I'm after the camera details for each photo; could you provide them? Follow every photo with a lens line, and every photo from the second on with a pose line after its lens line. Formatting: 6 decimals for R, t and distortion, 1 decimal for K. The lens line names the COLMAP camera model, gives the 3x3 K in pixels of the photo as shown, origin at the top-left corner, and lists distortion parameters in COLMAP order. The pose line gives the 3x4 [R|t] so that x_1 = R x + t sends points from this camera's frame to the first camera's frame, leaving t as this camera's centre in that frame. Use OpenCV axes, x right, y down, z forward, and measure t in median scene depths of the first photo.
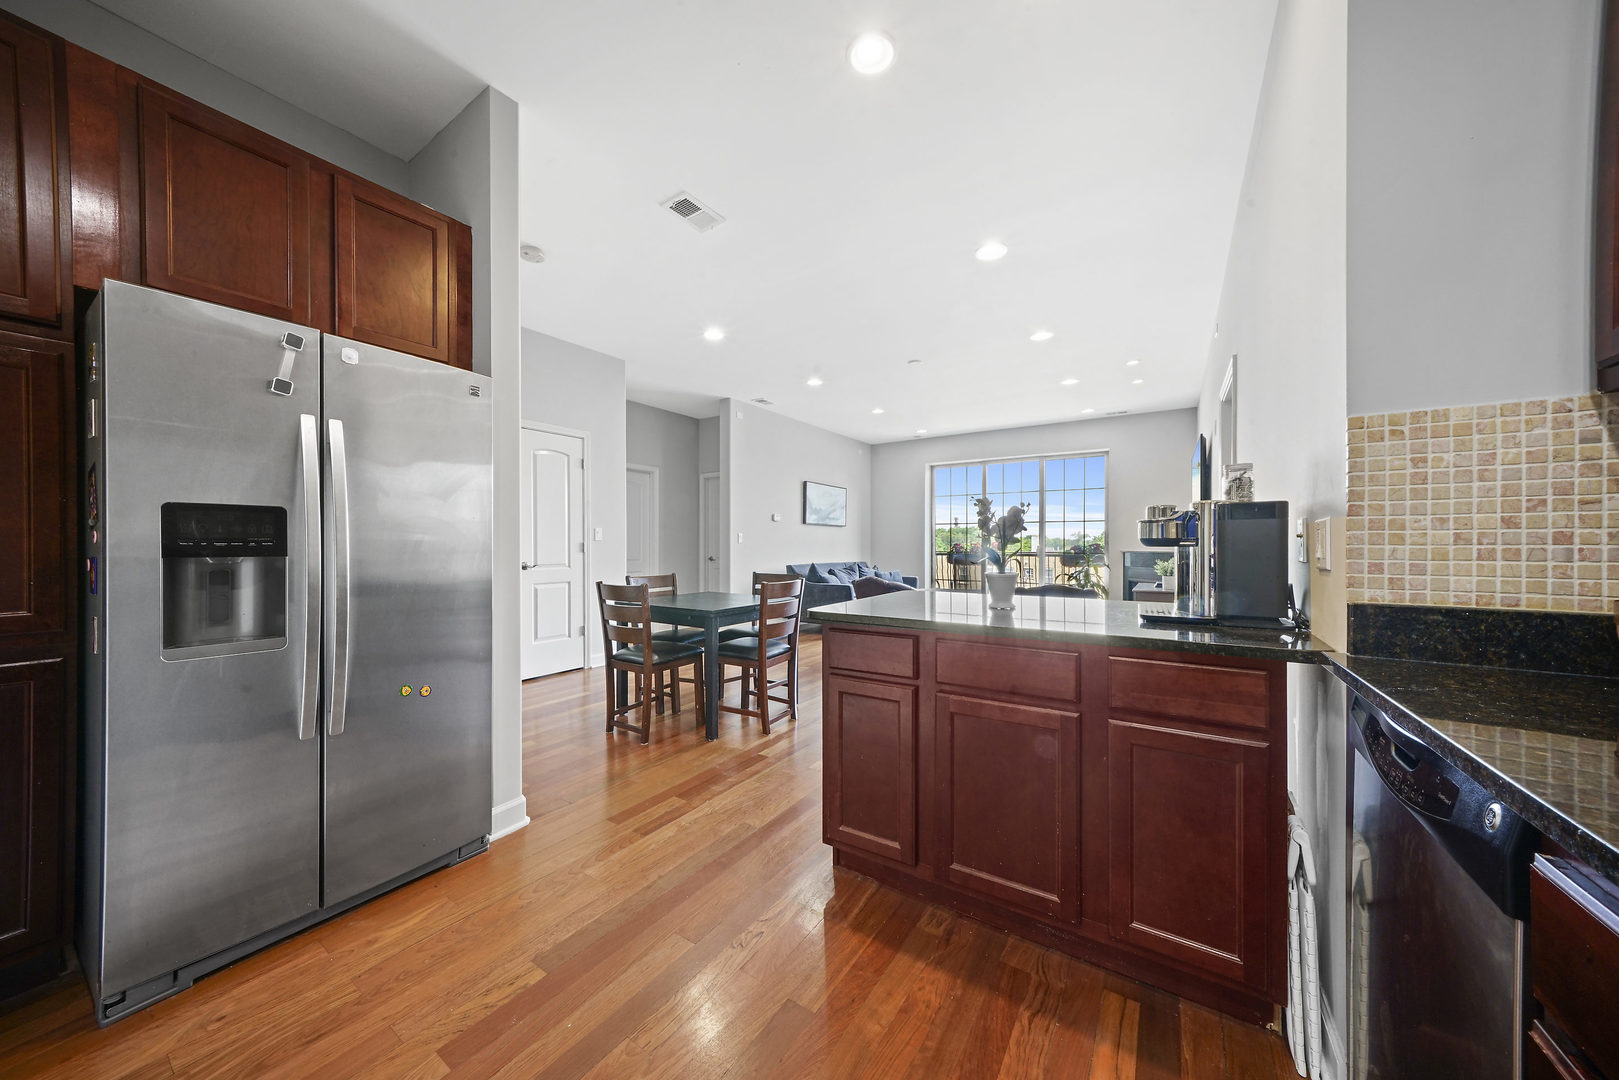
lens RADIAL K [[559.1, 0, 799.3], [0, 559.1, 549.8], [0, 0, 1]] dist [-0.024241, -0.000187]
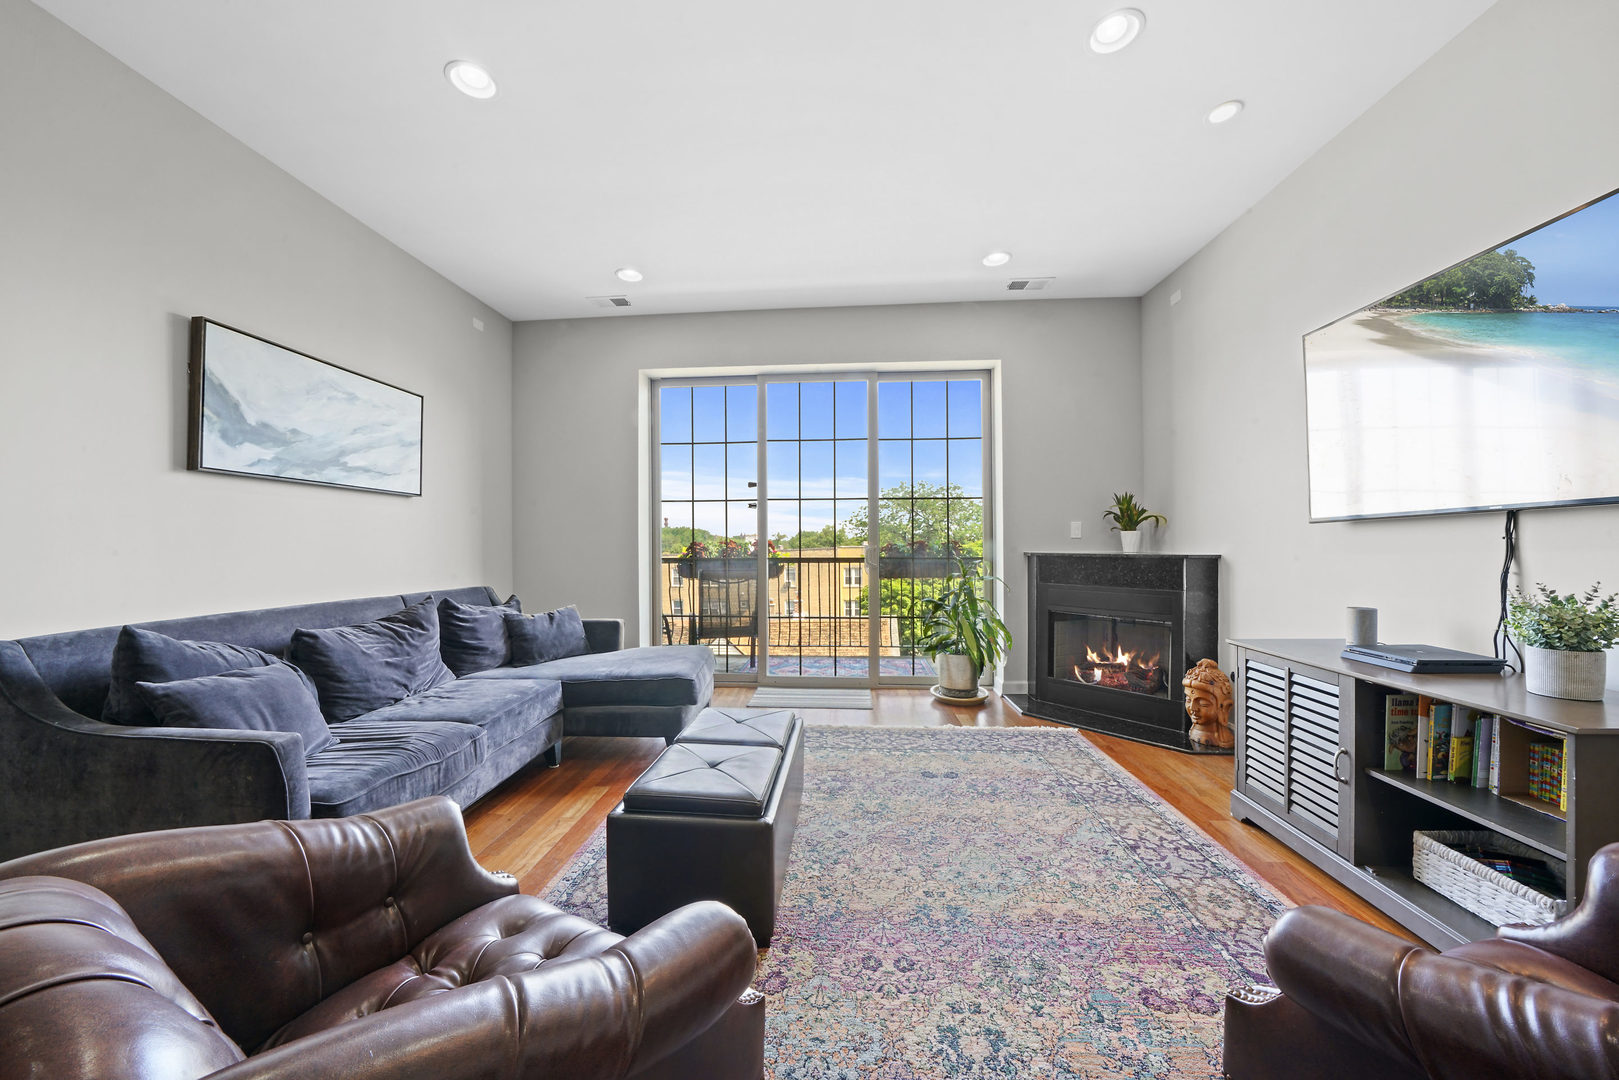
lens RADIAL K [[559.1, 0, 799.3], [0, 559.1, 549.8], [0, 0, 1]] dist [-0.024241, -0.000187]
pose [[0.879296, -0.014167, 0.476064, 0.158880], [0.015339, 0.999881, 0.001425, -0.002944], [-0.476028, 0.006050, 0.879409, 0.676753]]
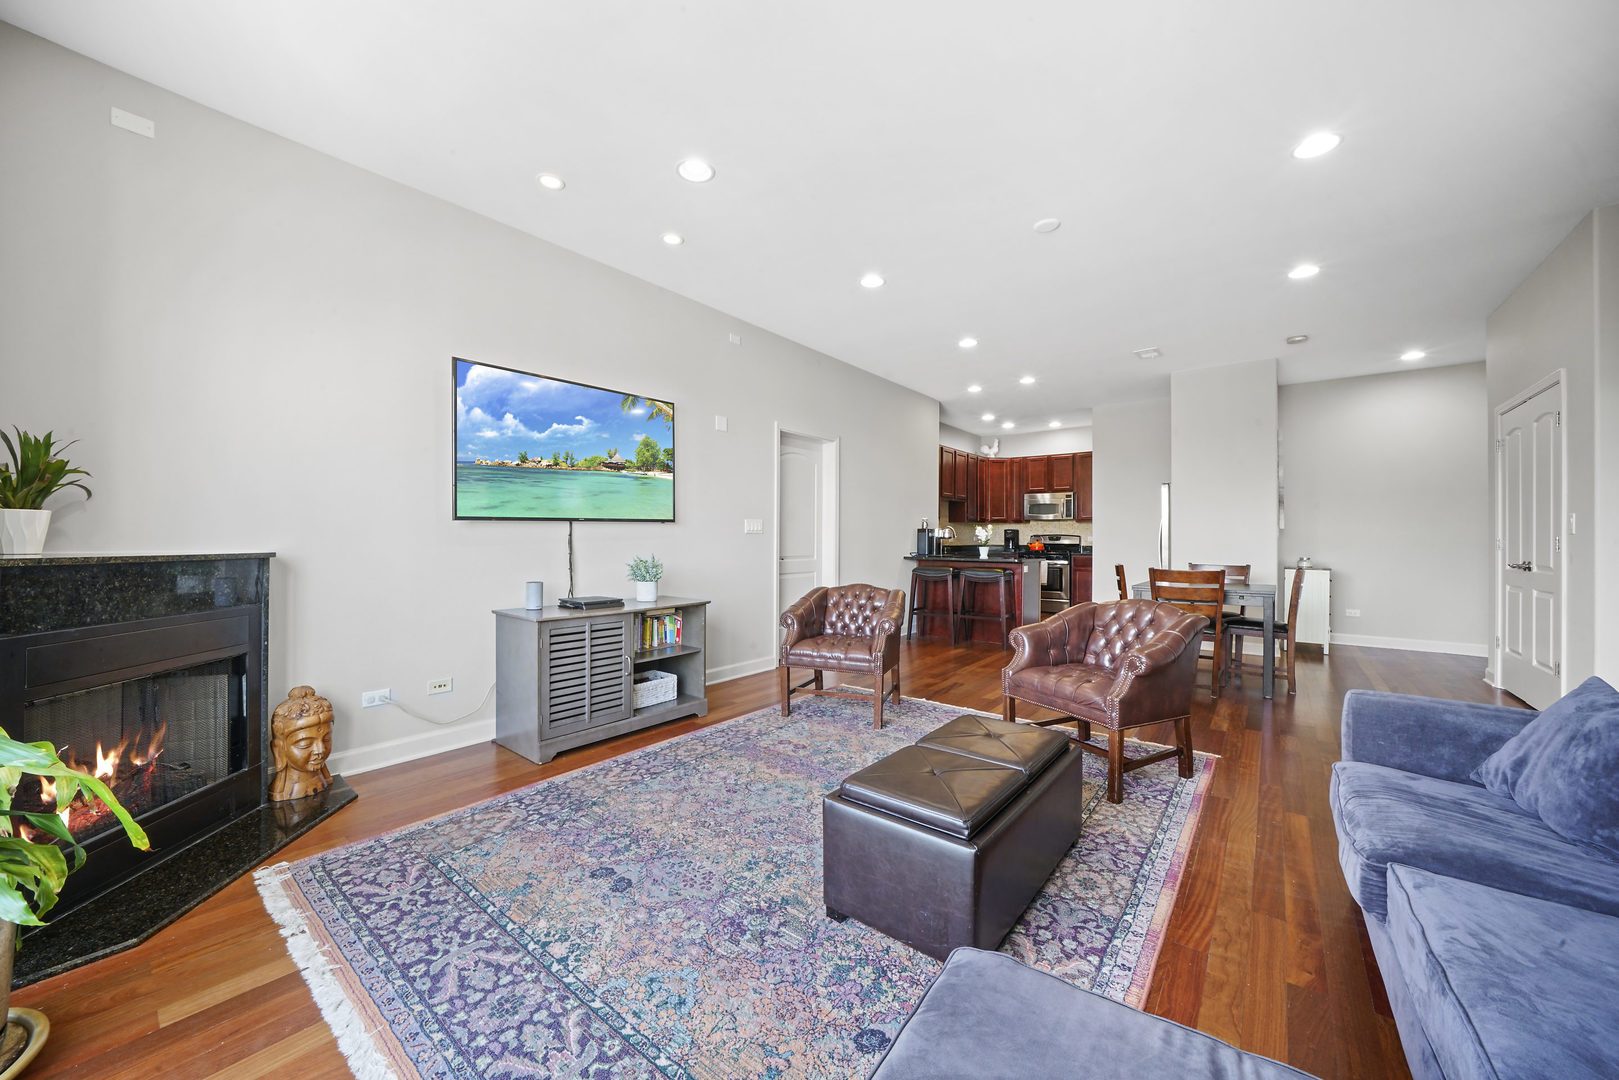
lens RADIAL K [[596.3, 0, 795.6], [0, 596.3, 537.4], [0, 0, 1]] dist [-0.017689, -0.000177]
pose [[-0.994373, -0.009332, 0.105521, 0.307305], [-0.008479, 0.999928, 0.008529, -0.007301], [-0.105593, 0.007586, -0.994380, 1.215755]]
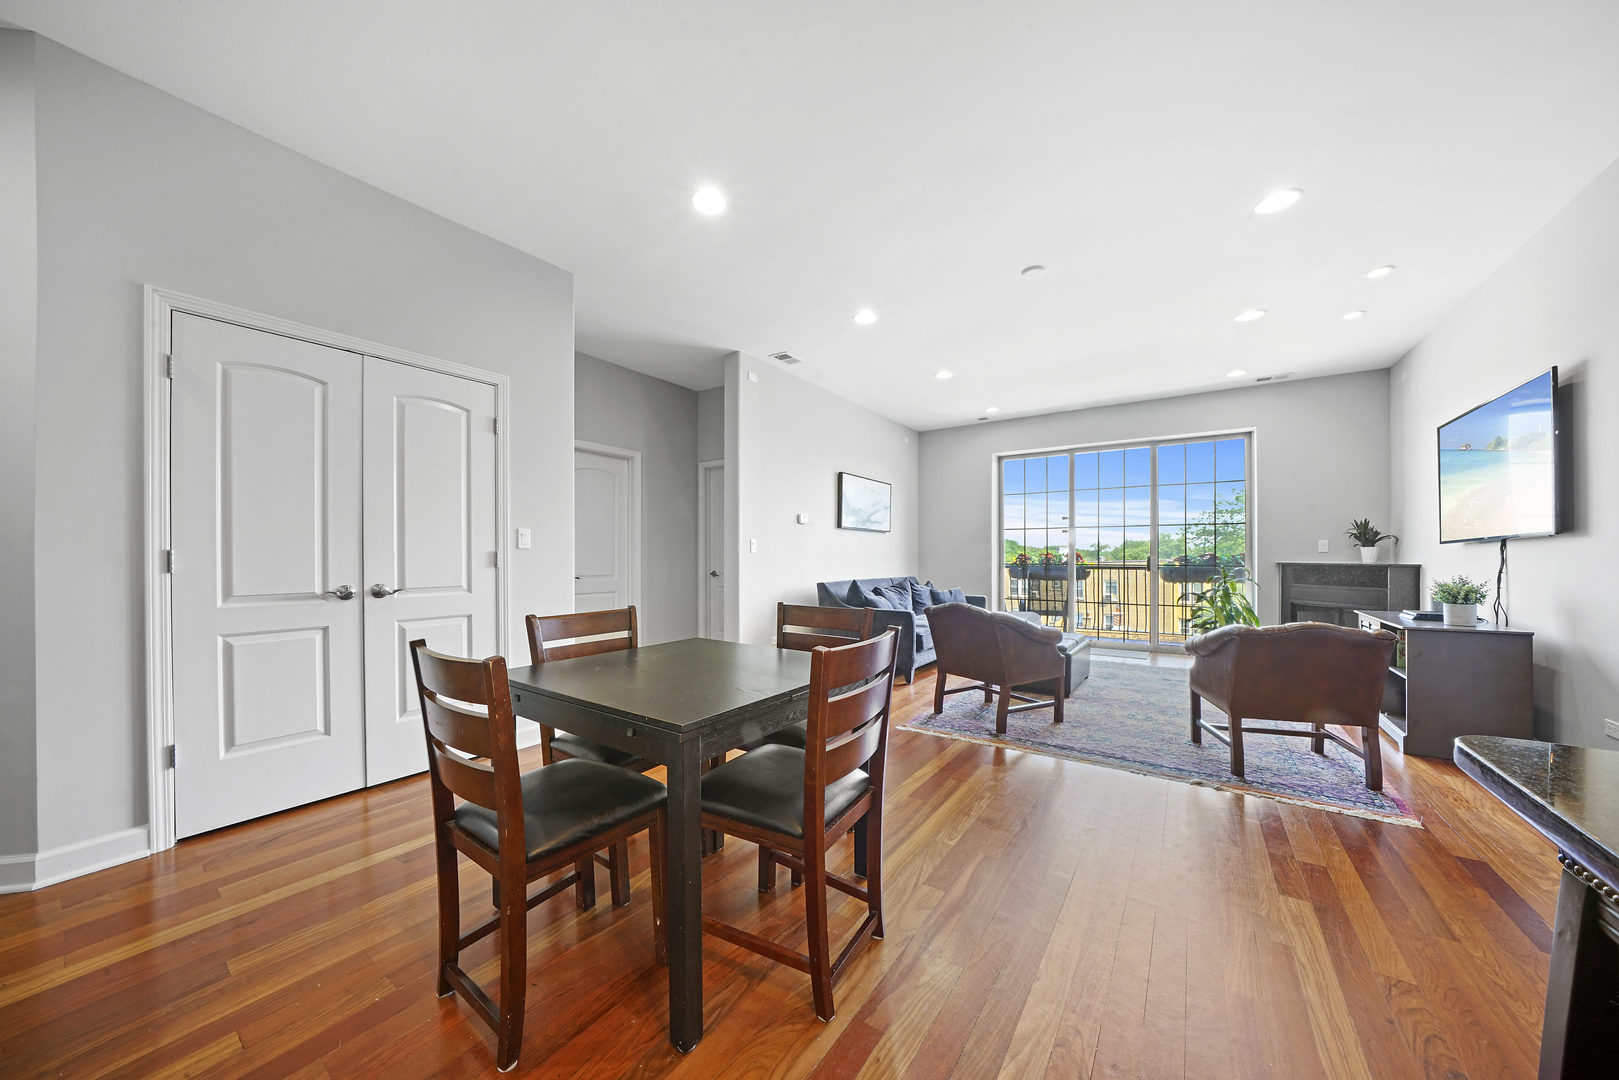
lens RADIAL K [[568.1, 0, 808.1], [0, 568.1, 557.4], [0, 0, 1]] dist [-0.000394, -0.000087]
pose [[0.999896, -0.005863, -0.013211, -0.026246], [0.005727, 0.999930, -0.010349, 0.001534], [0.013271, 0.010273, 0.999859, 0.249791]]
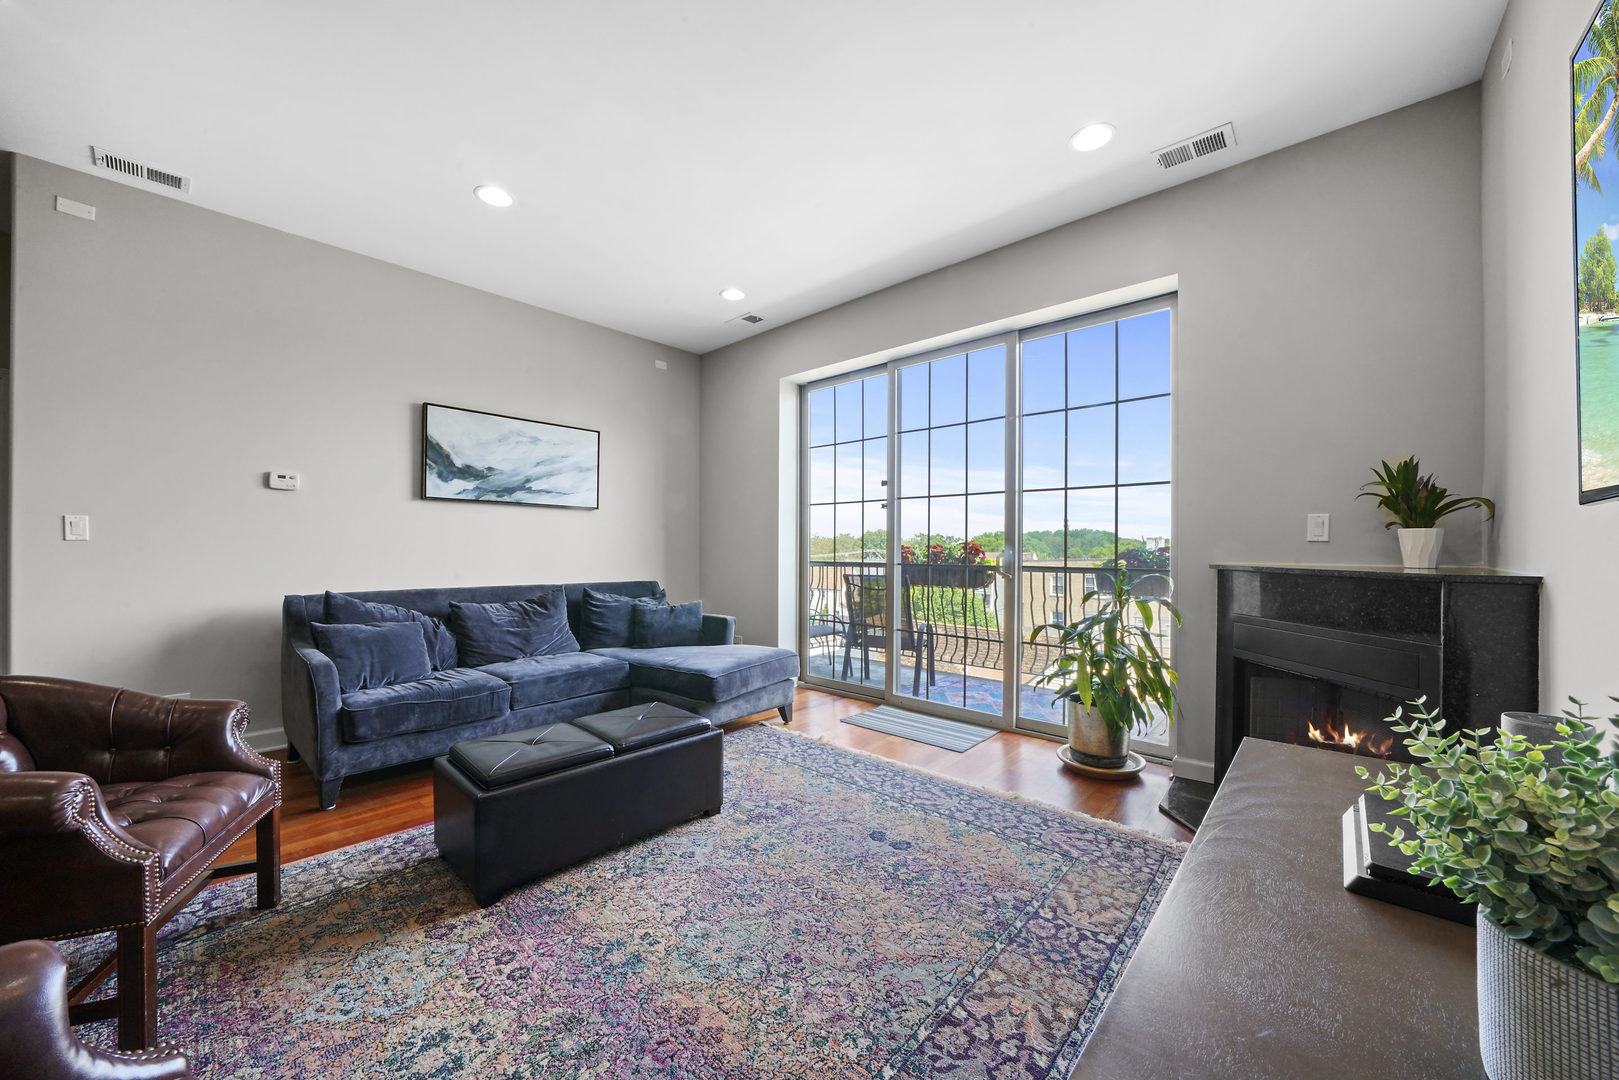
lens RADIAL K [[584.3, 0, 802.4], [0, 584.3, 553.7], [0, 0, 1]] dist [-0.017680, 0.000128]
pose [[0.986188, -0.000685, -0.165628, 0.422210], [0.000109, 0.999994, -0.003485, -0.001314], [0.165630, 0.003418, 0.986182, 0.647897]]
